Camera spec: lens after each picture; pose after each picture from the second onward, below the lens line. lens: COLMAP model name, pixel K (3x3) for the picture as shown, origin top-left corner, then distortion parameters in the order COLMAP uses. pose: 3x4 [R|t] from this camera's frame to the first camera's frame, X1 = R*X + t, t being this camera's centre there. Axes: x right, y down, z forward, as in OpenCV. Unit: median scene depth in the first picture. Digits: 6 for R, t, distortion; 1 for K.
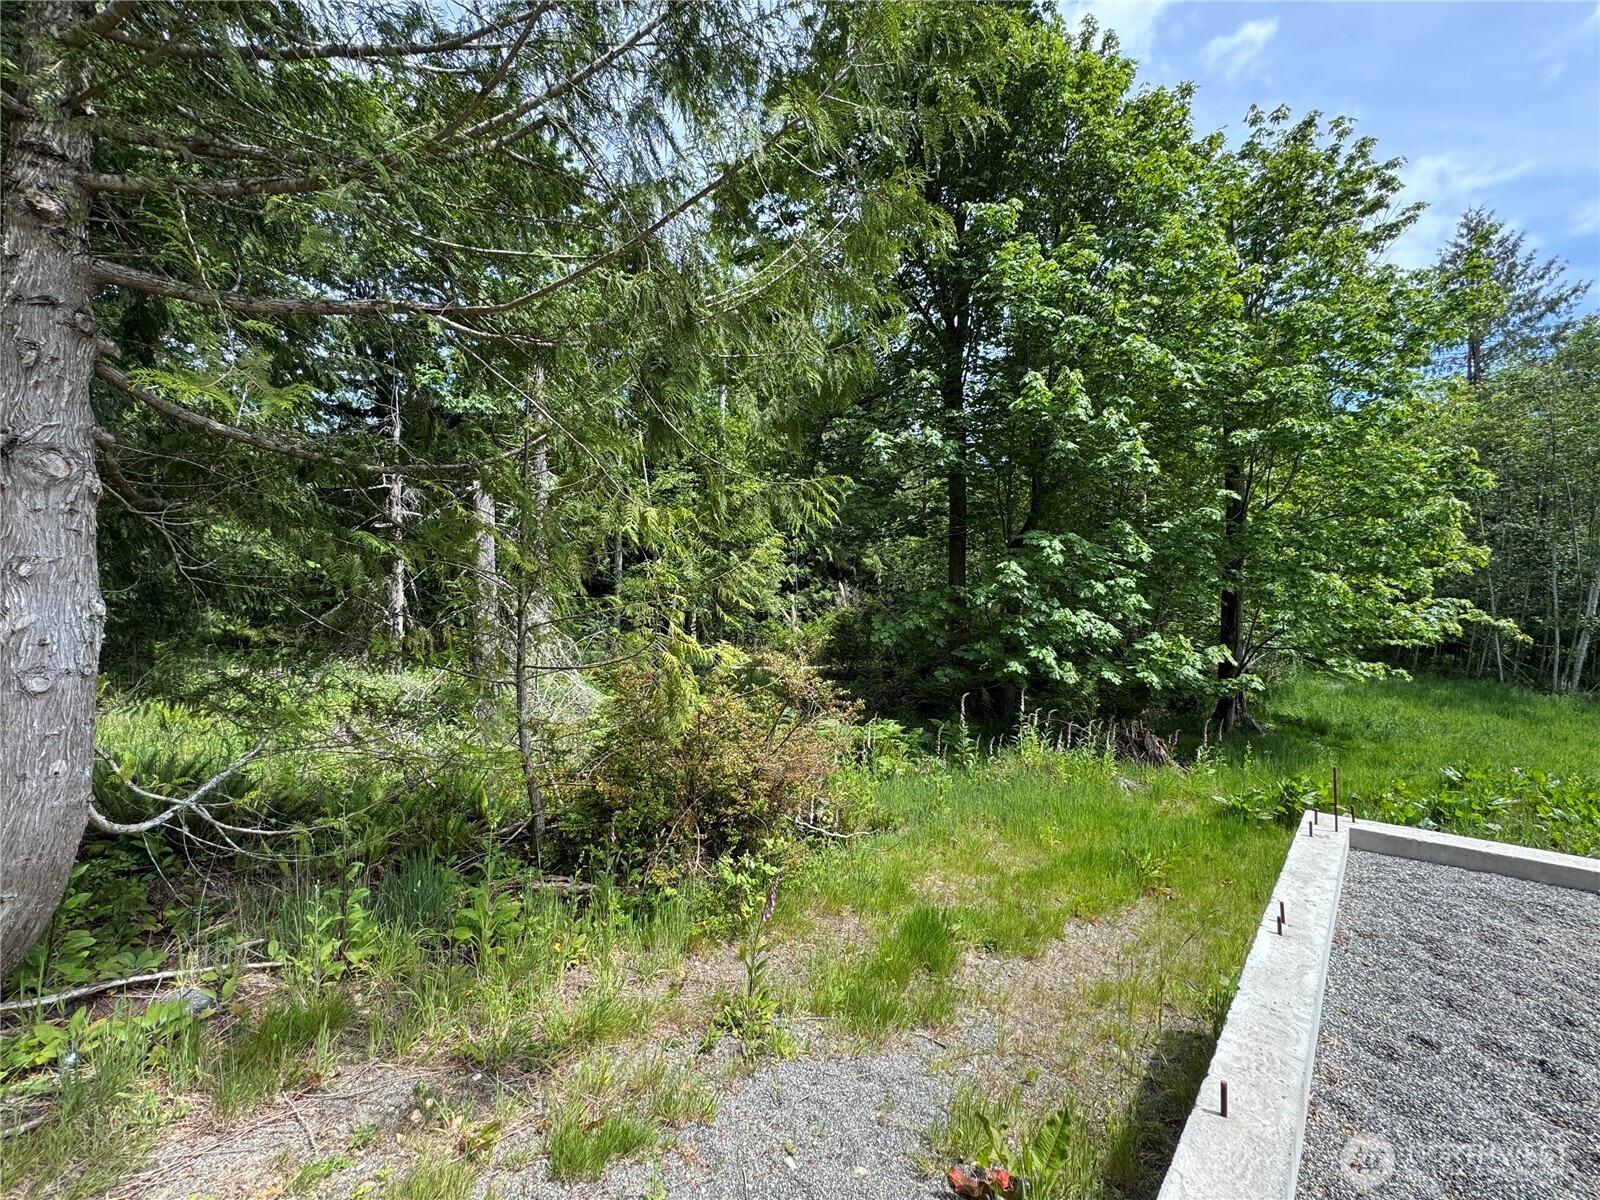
lens RADIAL K [[640.9, 0, 806.7], [0, 640.9, 598.9], [0, 0, 1]] dist [0.006736, -0.000205]
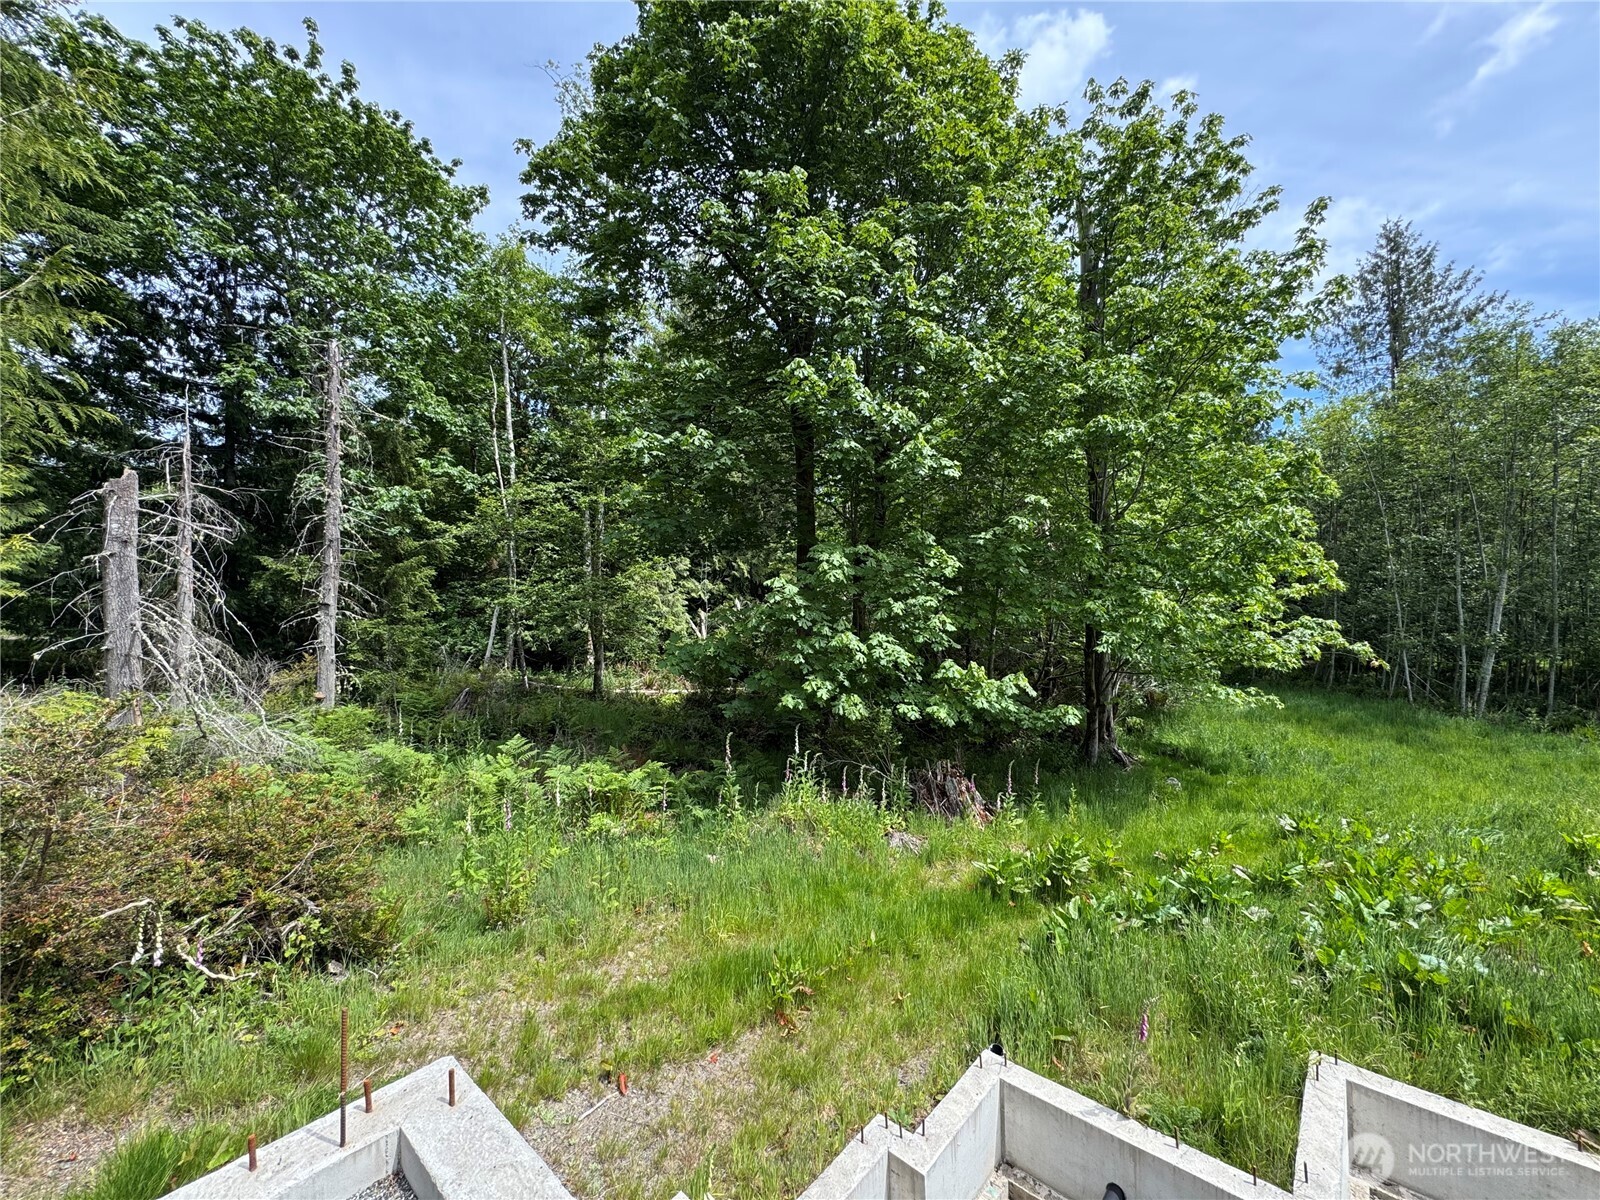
lens RADIAL K [[640.9, 0, 793.1], [0, 640.9, 600.6], [0, 0, 1]] dist [0.006736, -0.000205]
pose [[0.999832, -0.002289, 0.018201, 0.257472], [0.002670, 0.999777, -0.020939, -0.008153], [-0.018149, 0.020985, 0.999615, 0.113707]]
